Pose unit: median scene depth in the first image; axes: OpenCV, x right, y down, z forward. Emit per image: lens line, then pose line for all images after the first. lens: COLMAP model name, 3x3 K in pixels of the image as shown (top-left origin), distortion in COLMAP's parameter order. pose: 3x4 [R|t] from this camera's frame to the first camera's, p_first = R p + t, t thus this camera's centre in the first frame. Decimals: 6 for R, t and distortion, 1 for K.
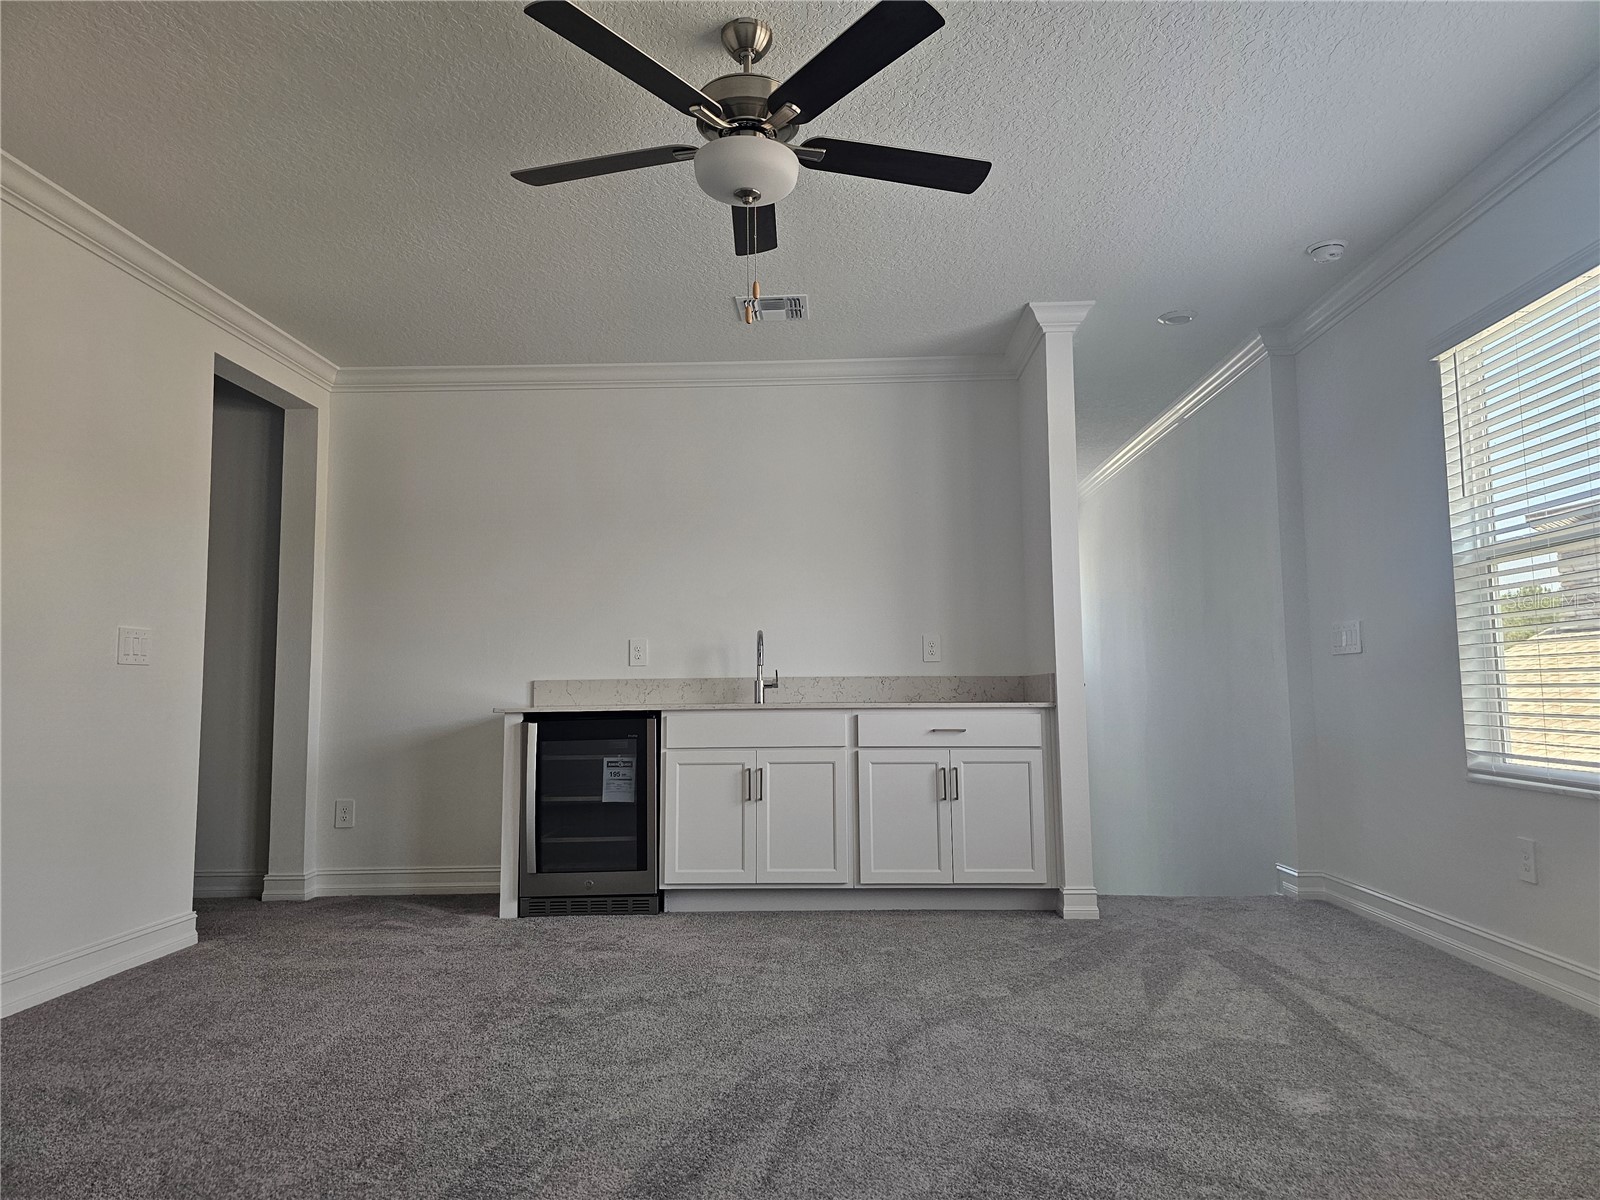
lens RADIAL K [[1072.8, 0, 811.9], [0, 1072.8, 593.3], [0, 0, 1]] dist [0.039241, -0.026088]
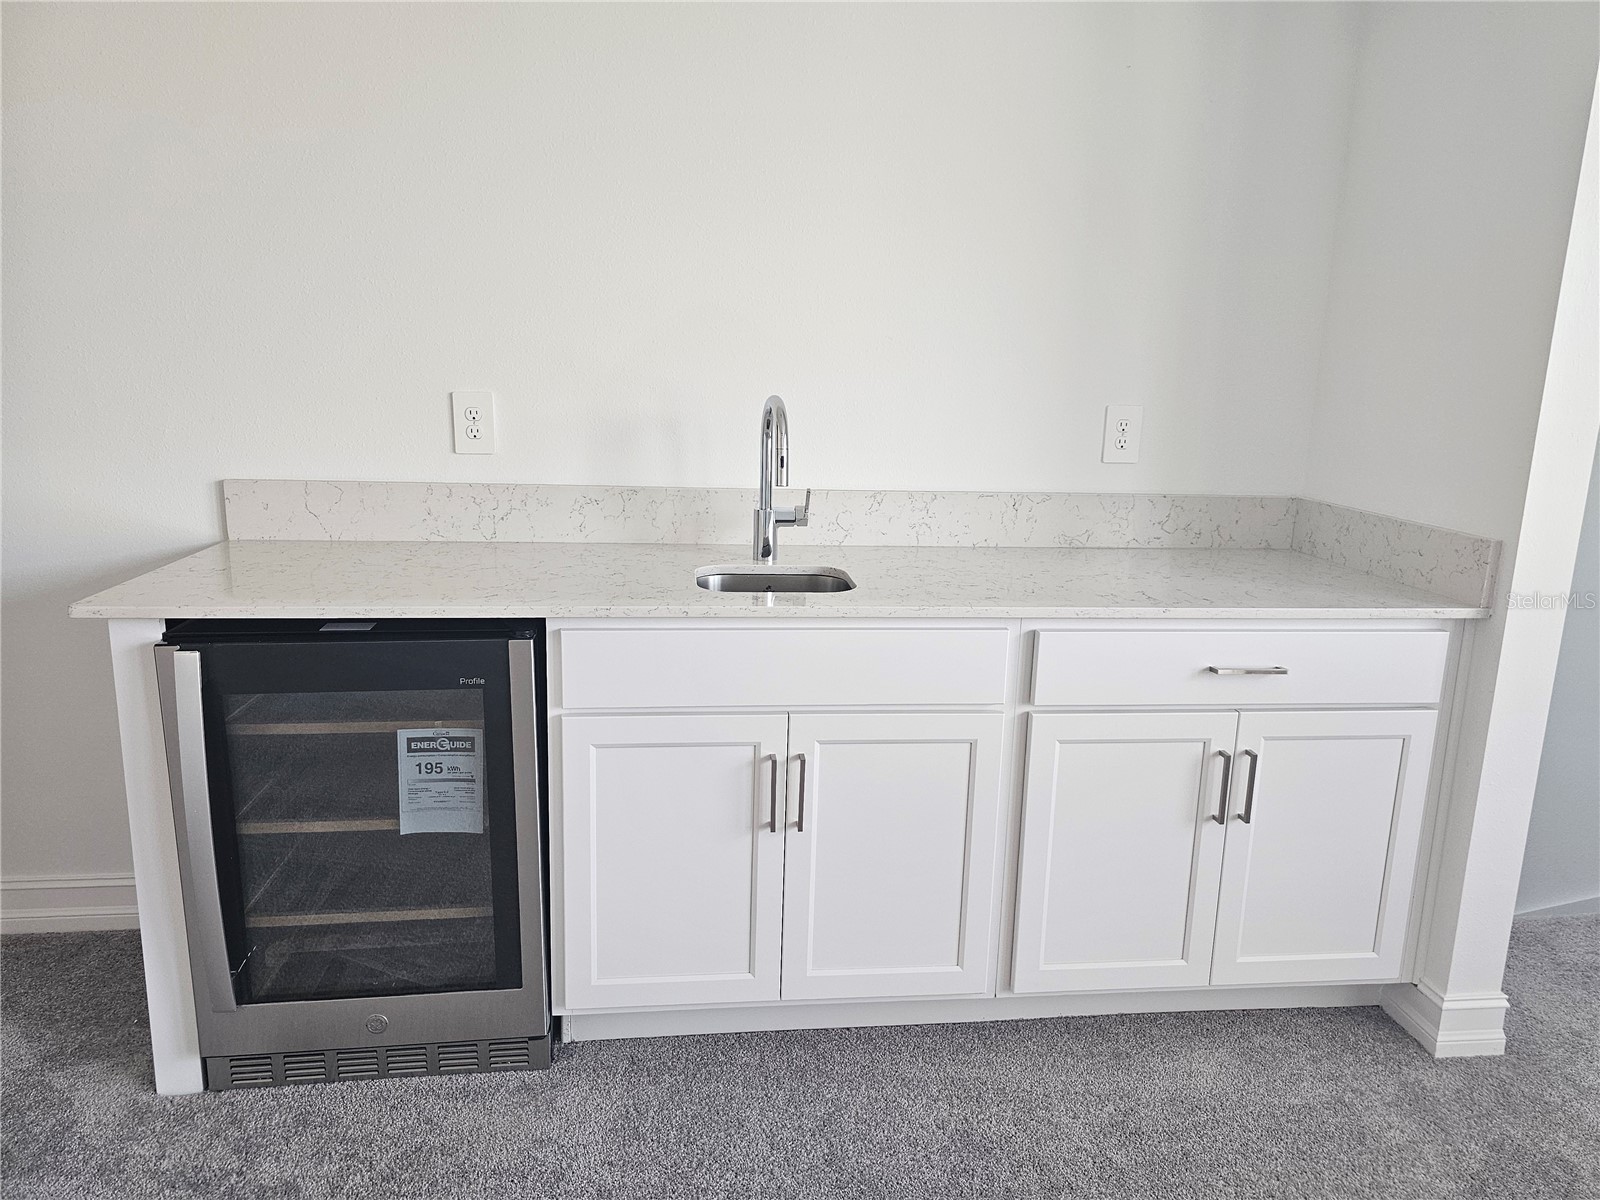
lens RADIAL K [[1072.8, 0, 823.5], [0, 1072.8, 594.8], [0, 0, 1]] dist [0.039241, -0.026088]
pose [[0.988001, 0.004803, 0.154372, -0.102217], [-0.051886, 0.951747, 0.302466, -0.020396], [-0.145471, -0.306846, 0.940576, 0.629401]]
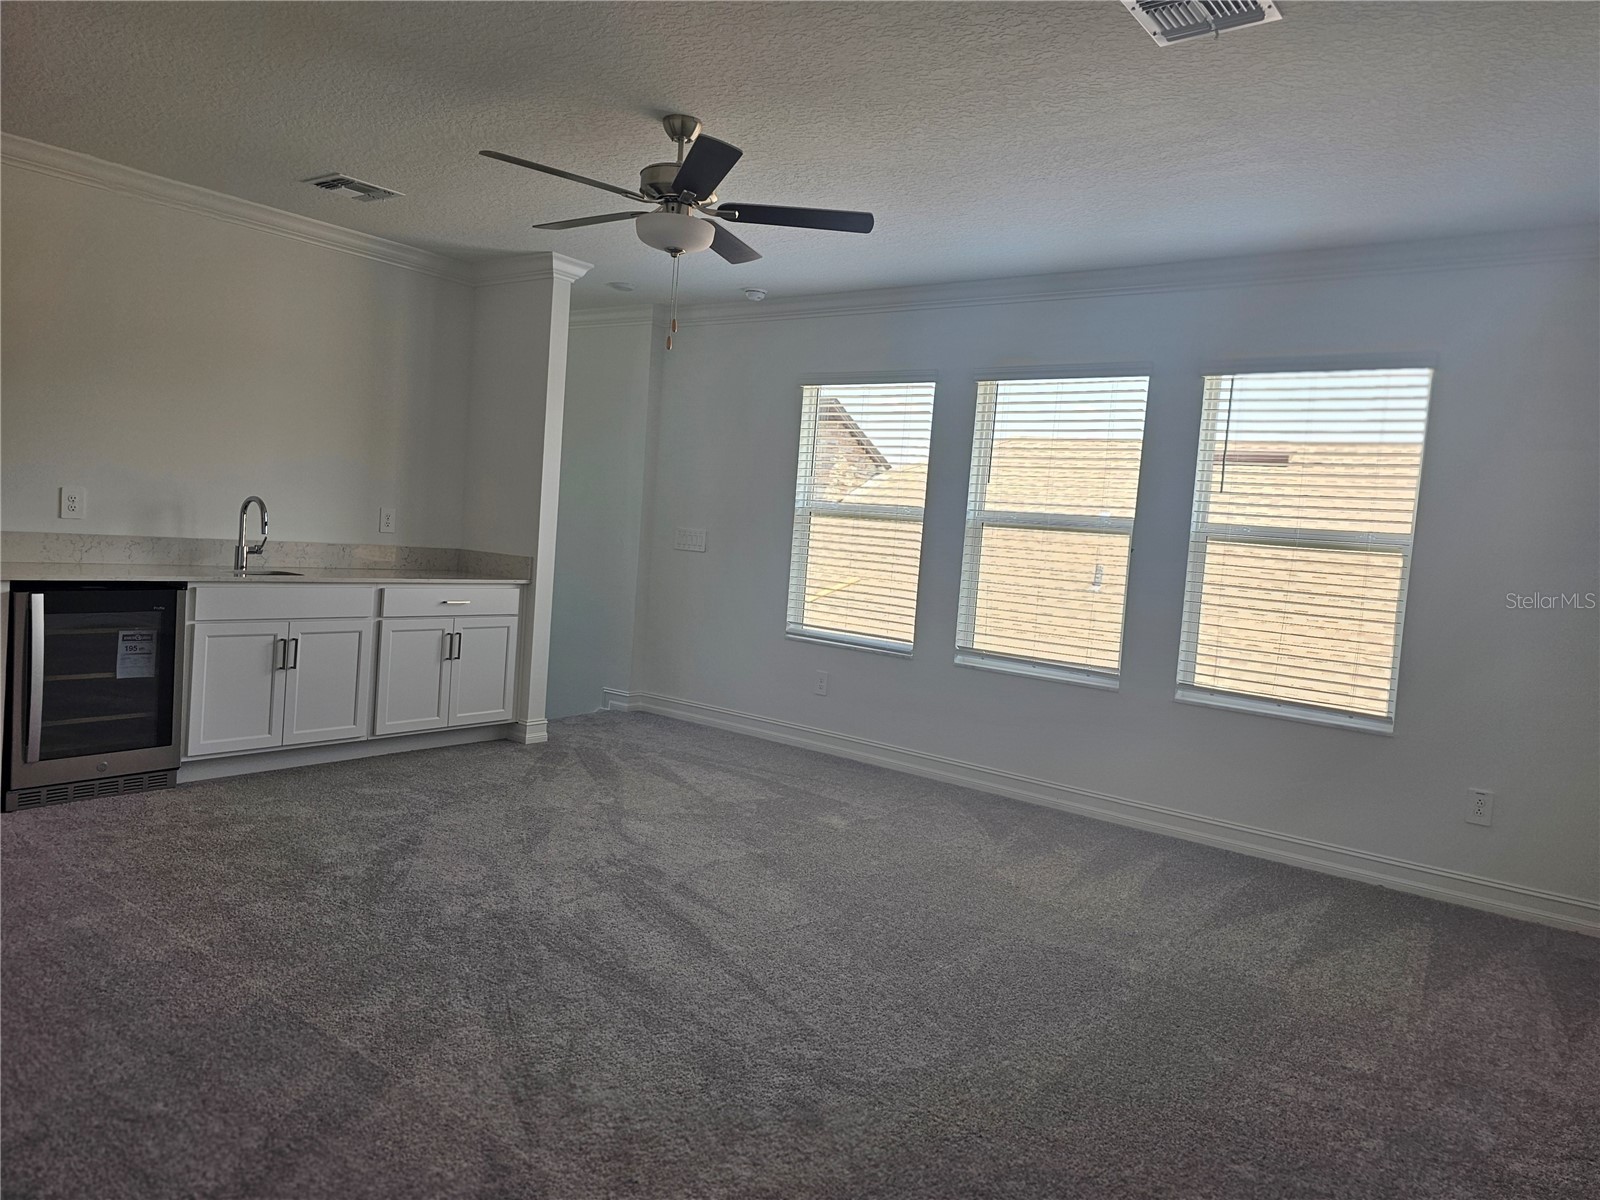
lens RADIAL K [[1072.8, 0, 818.4], [0, 1072.8, 589.3], [0, 0, 1]] dist [0.039241, -0.026088]
pose [[0.574140, 0.006993, 0.818727, -0.611914], [-0.157233, 0.982293, 0.101871, -0.069506], [-0.803518, -0.187219, 0.565074, 0.010042]]
